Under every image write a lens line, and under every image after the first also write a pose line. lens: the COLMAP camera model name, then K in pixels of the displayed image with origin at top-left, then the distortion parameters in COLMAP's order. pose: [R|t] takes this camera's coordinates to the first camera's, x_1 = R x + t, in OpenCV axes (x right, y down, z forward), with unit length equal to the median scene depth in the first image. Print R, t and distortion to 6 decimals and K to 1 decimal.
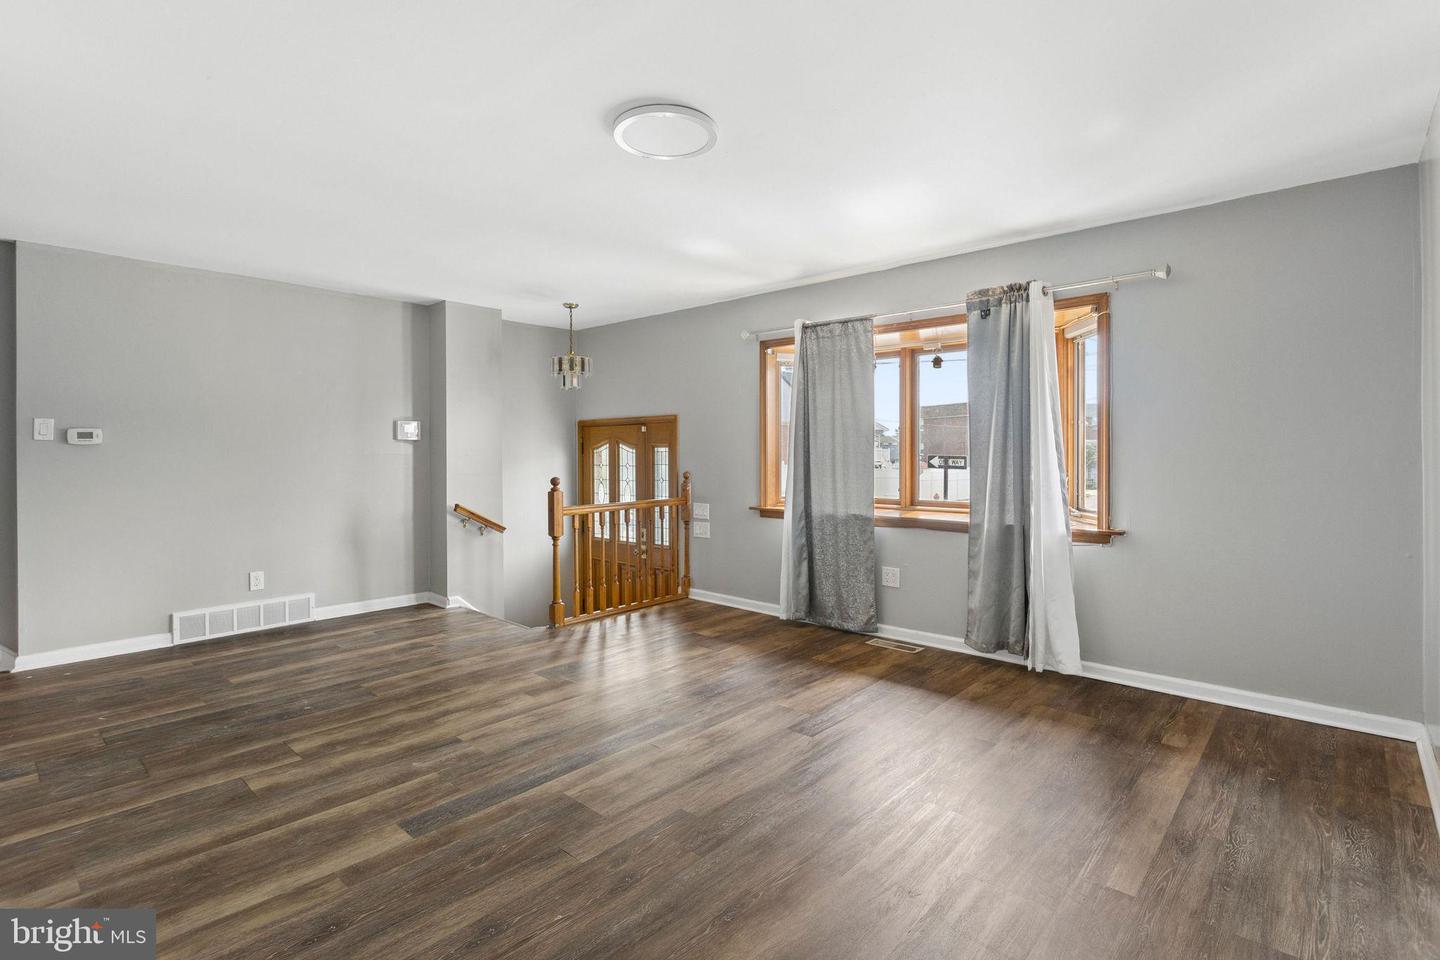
lens RADIAL K [[686.3, 0, 725.9], [0, 686.3, 472.7], [0, 0, 1]] dist [0.002794, -0.000347]
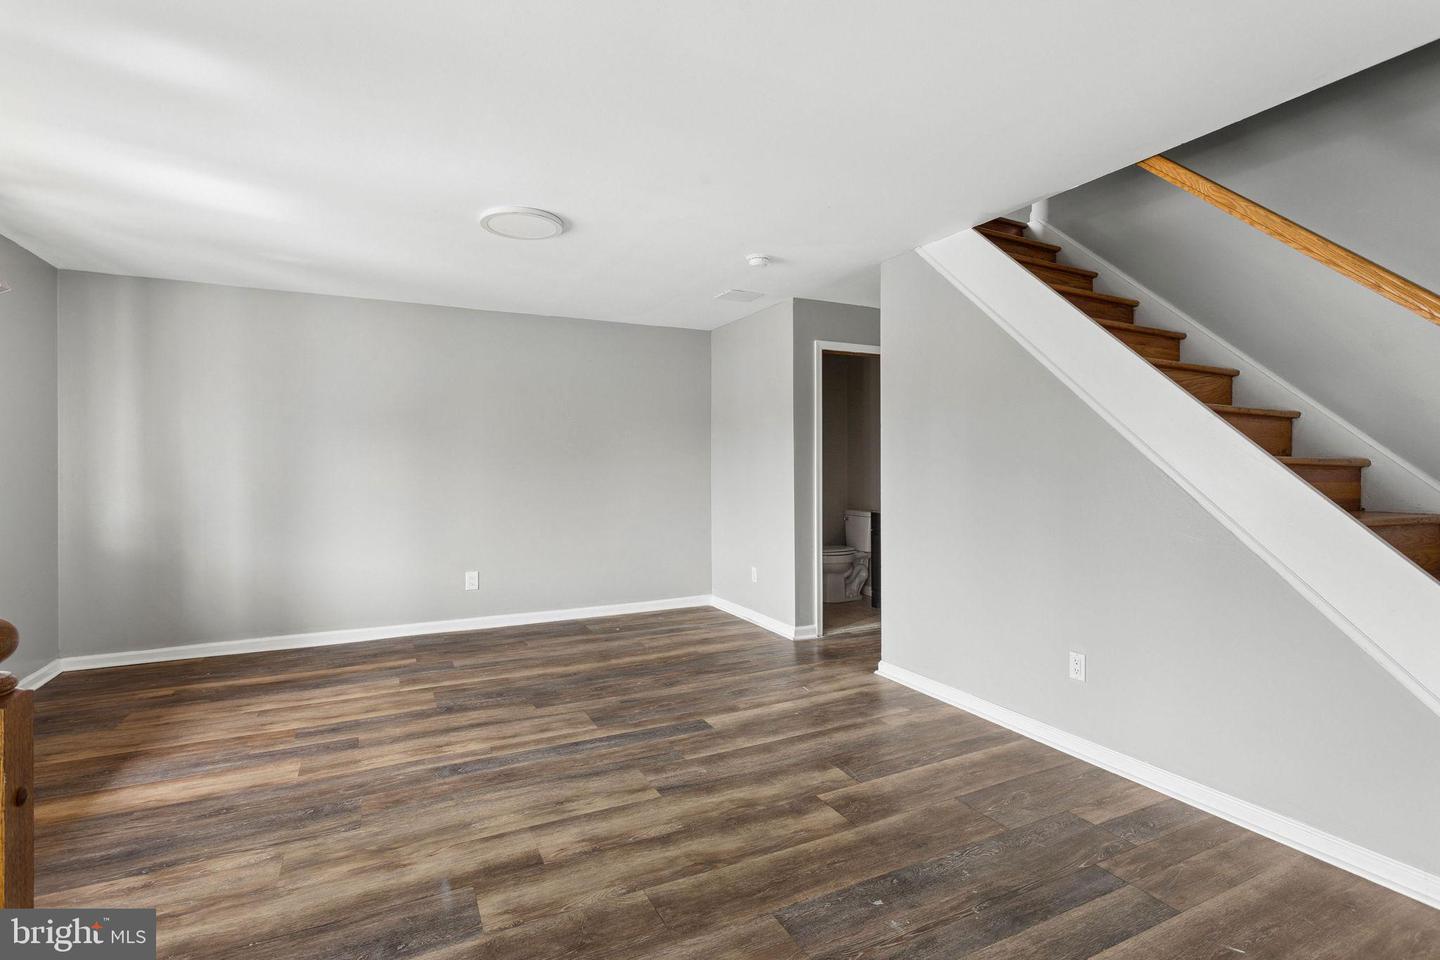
lens RADIAL K [[686.3, 0, 722.7], [0, 686.3, 475.0], [0, 0, 1]] dist [0.002794, -0.000347]
pose [[-0.929191, 0.000988, 0.369600, -0.820439], [0.017674, 0.998971, 0.041762, -0.053336], [-0.369178, 0.045337, -0.928252, 1.837113]]
